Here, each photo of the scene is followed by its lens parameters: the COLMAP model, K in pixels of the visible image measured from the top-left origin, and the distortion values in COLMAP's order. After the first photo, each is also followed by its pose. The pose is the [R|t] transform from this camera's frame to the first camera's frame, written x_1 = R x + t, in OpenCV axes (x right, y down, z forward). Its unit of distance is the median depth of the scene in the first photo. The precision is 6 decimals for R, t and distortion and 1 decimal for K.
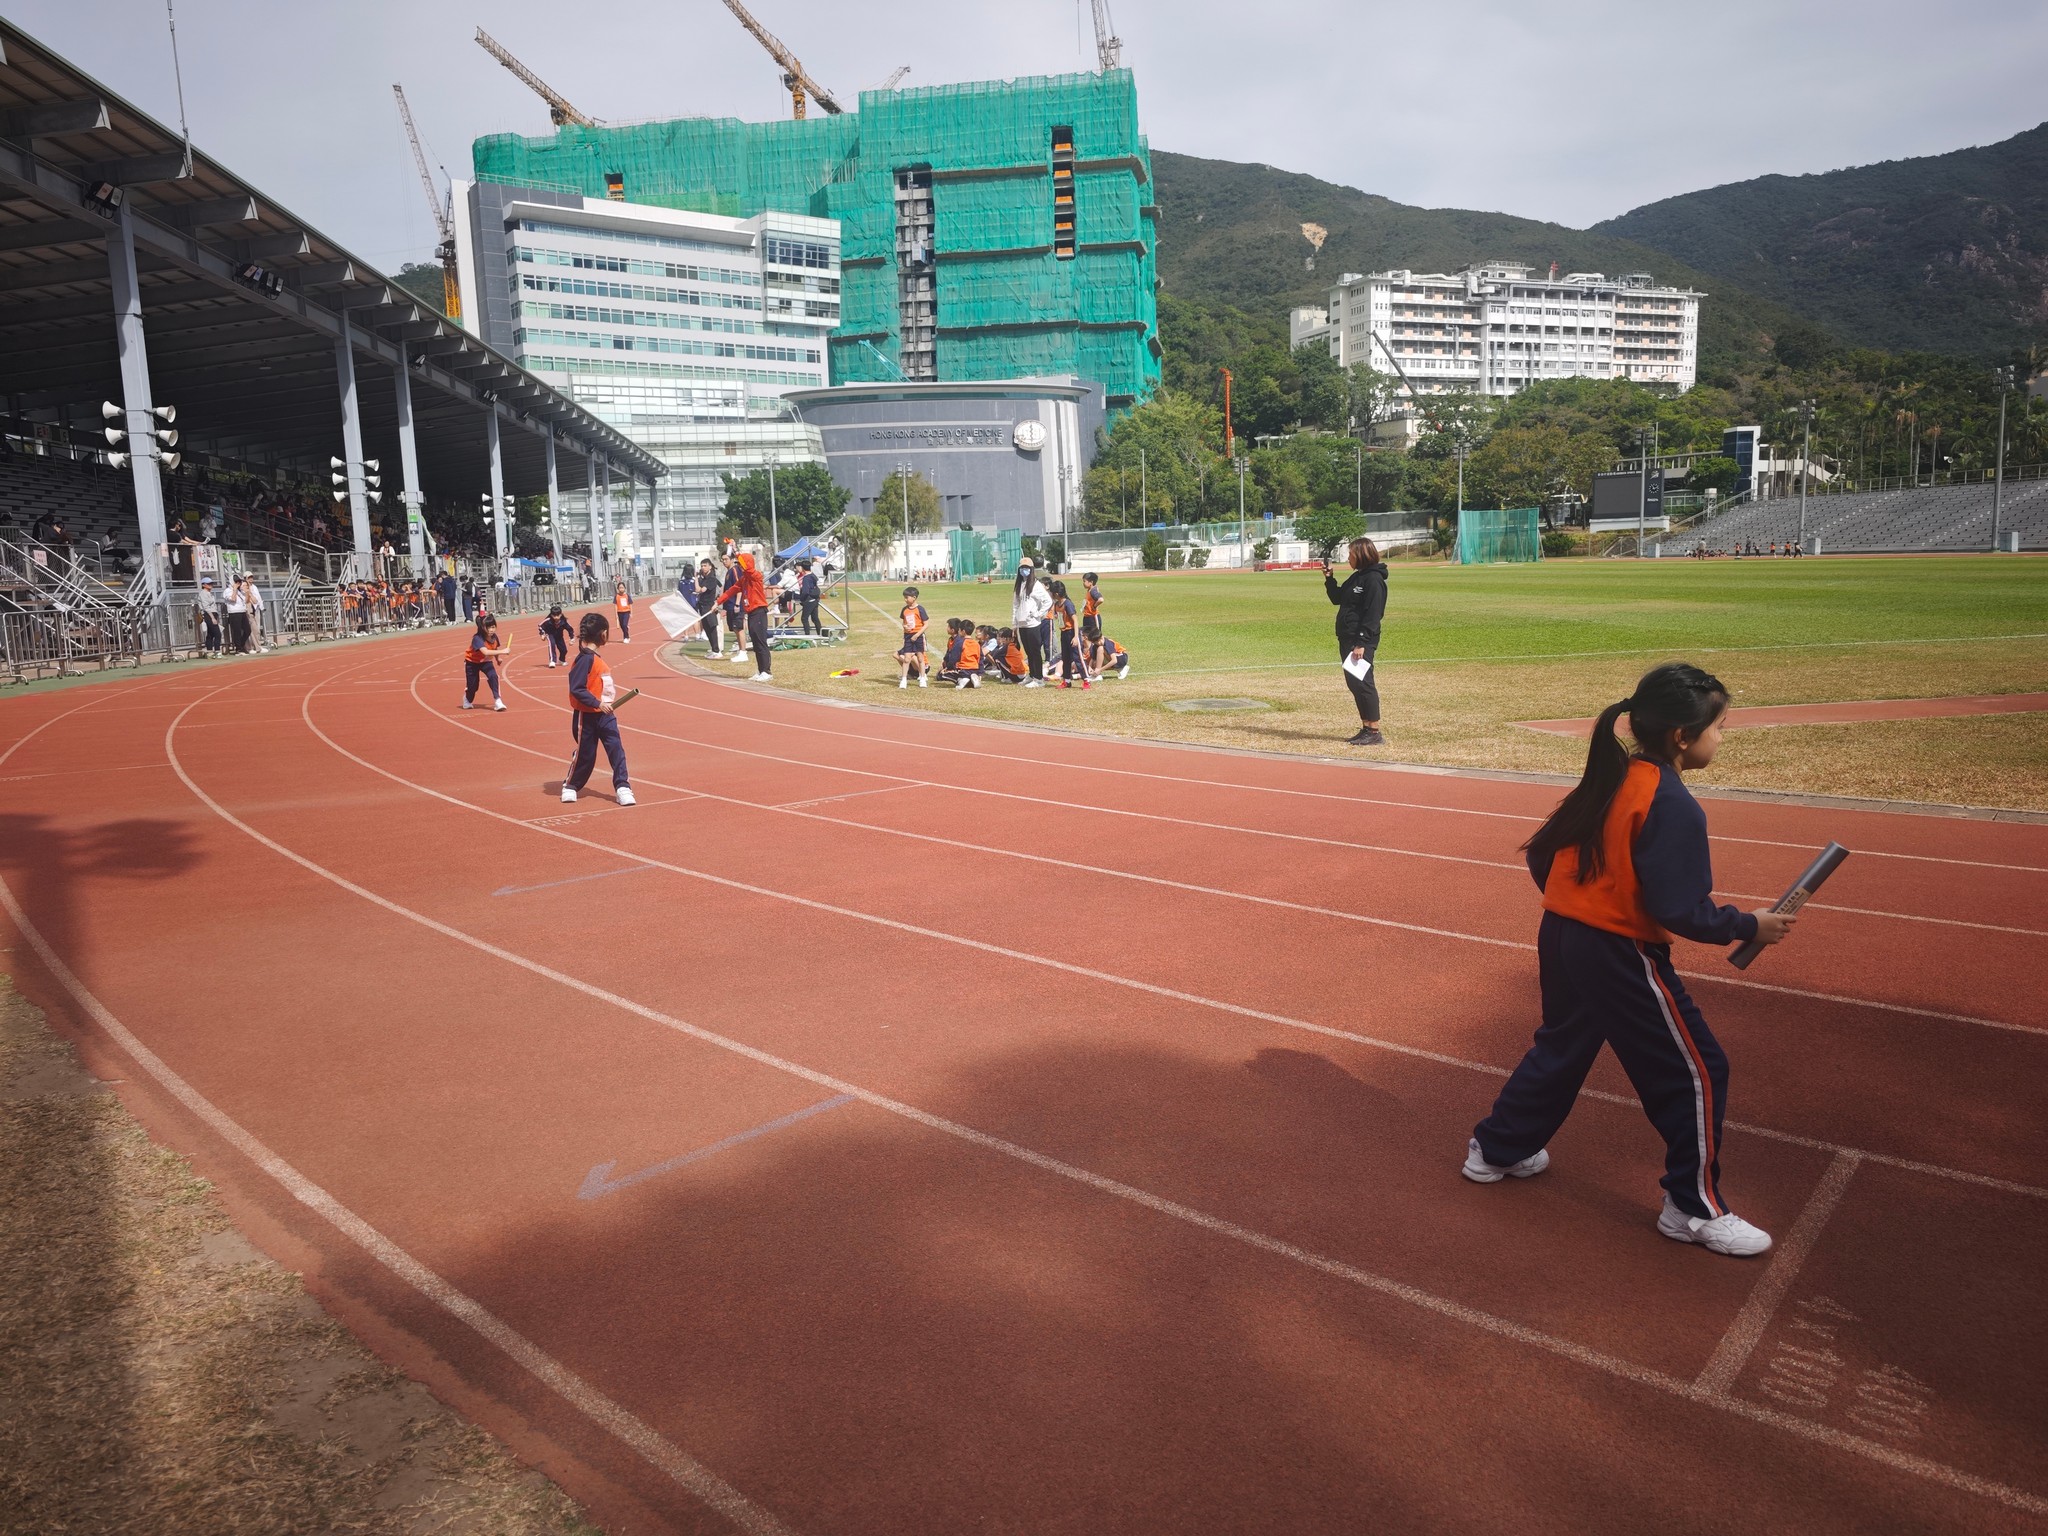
lens RADIAL K [[1377.4, 0, 1026.3], [0, 1377.4, 759.3], [0, 0, 1]] dist [0.020838, -0.018713]
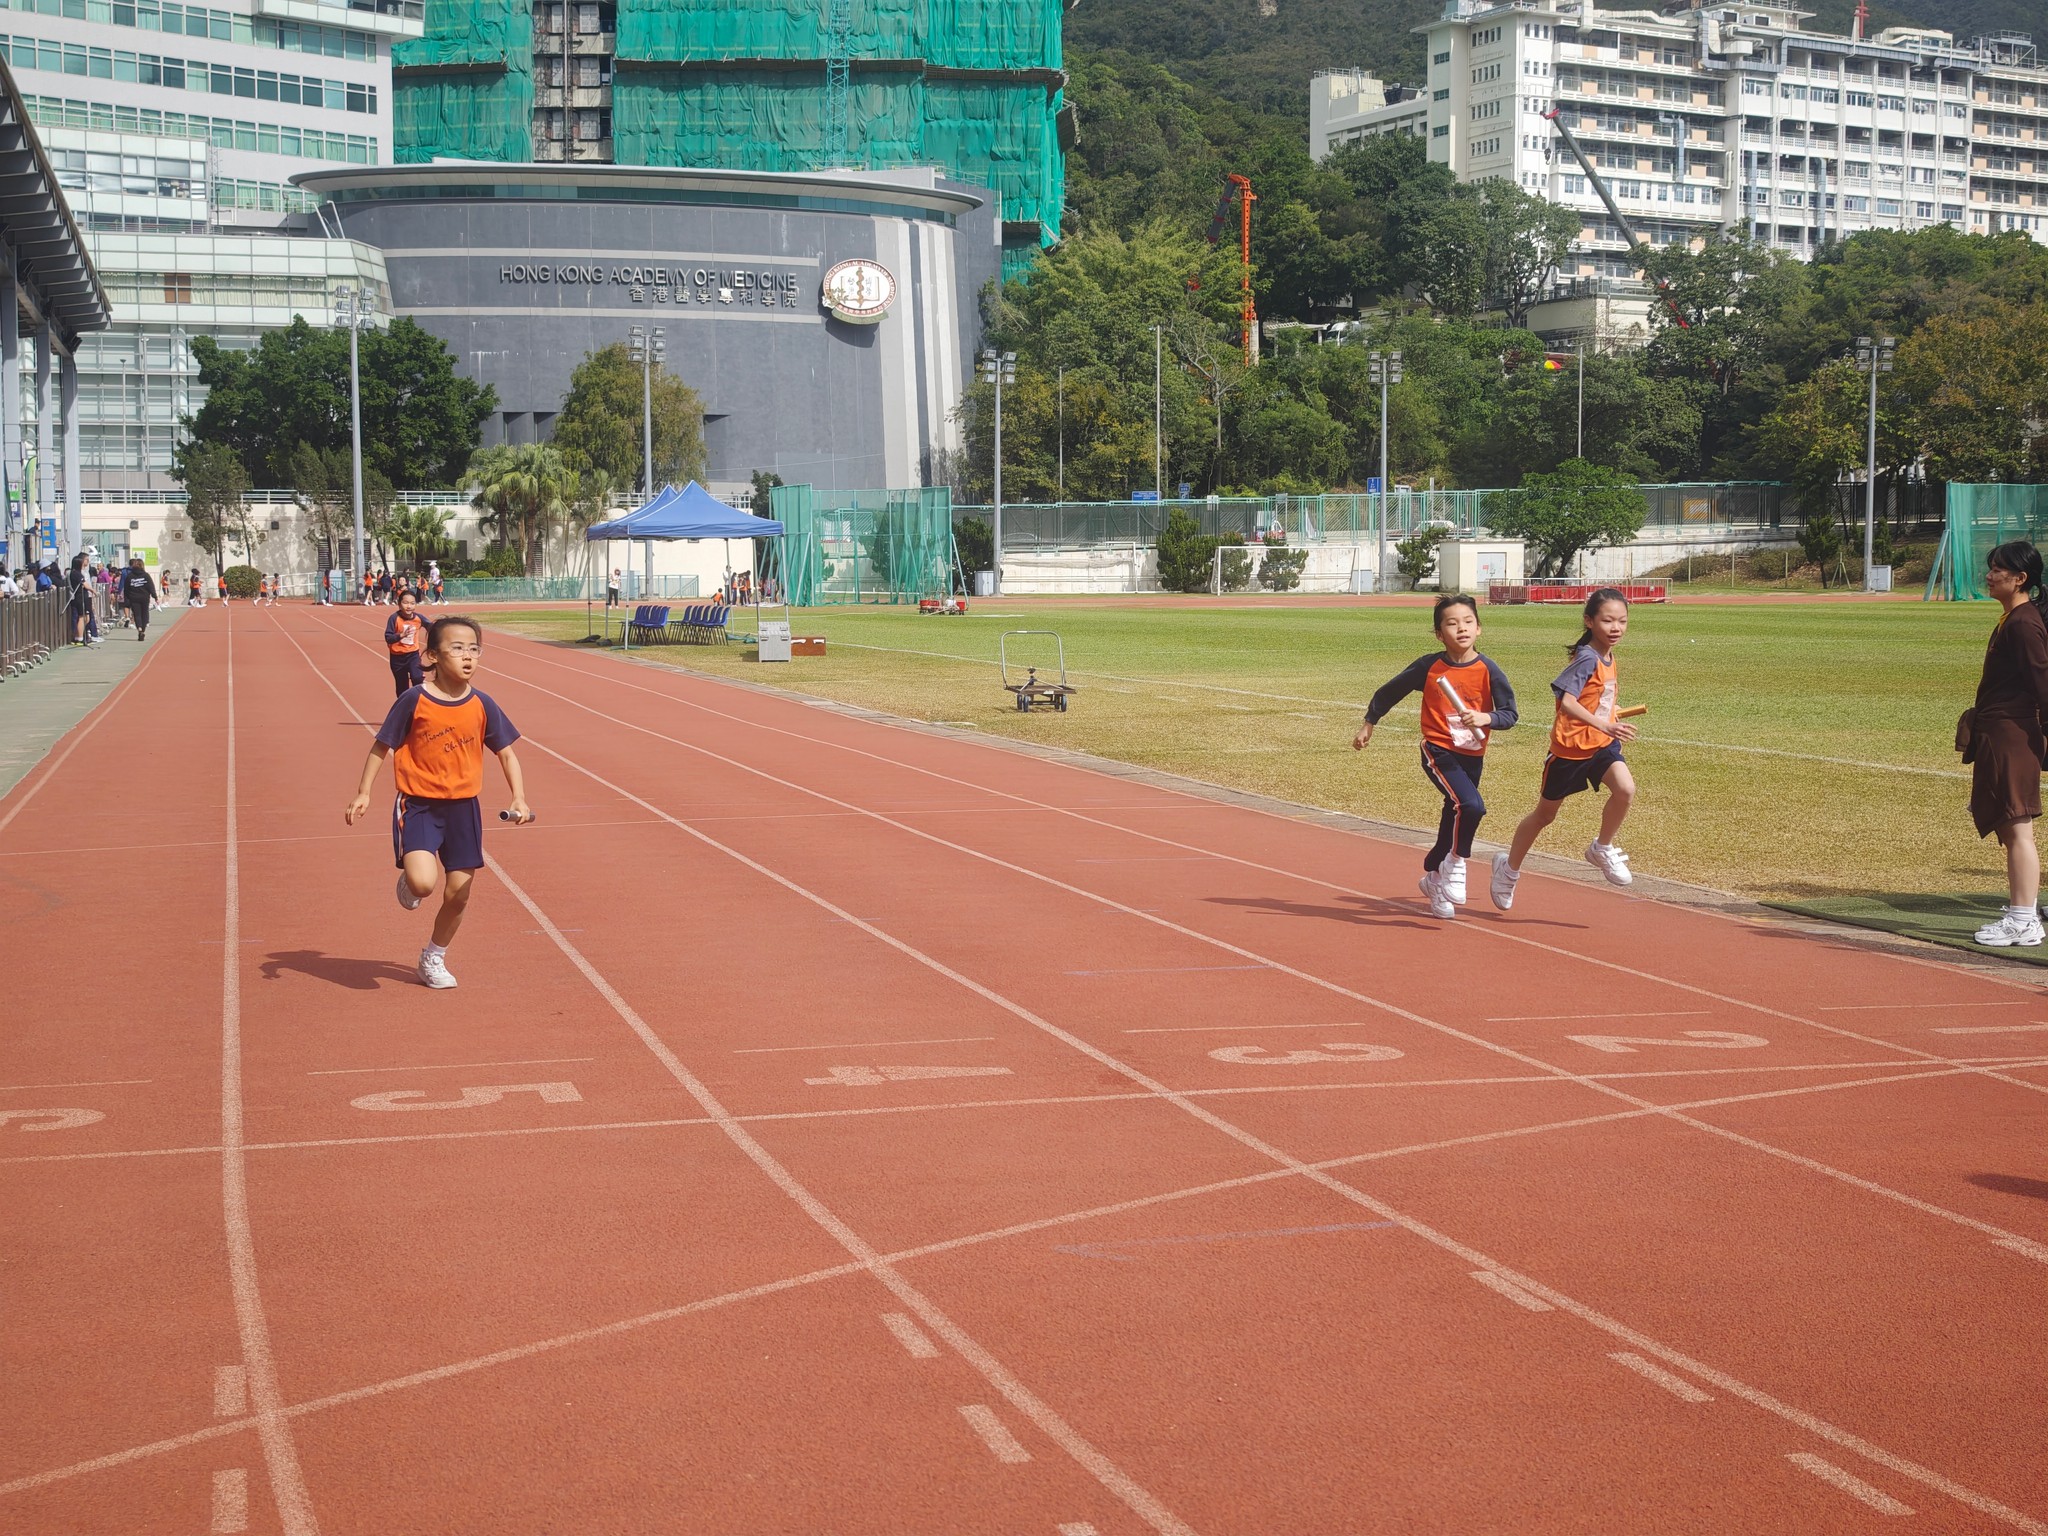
lens RADIAL K [[2747.0, 0, 1035.1], [0, 2747.0, 768.0], [0, 0, 1]] dist [0.039371, 0.000000]
pose [[0.990108, 0.019885, 0.138892, -0.057961], [-0.009948, 0.997364, -0.071881, -0.012325], [-0.139955, 0.069788, 0.987695, 0.098854]]
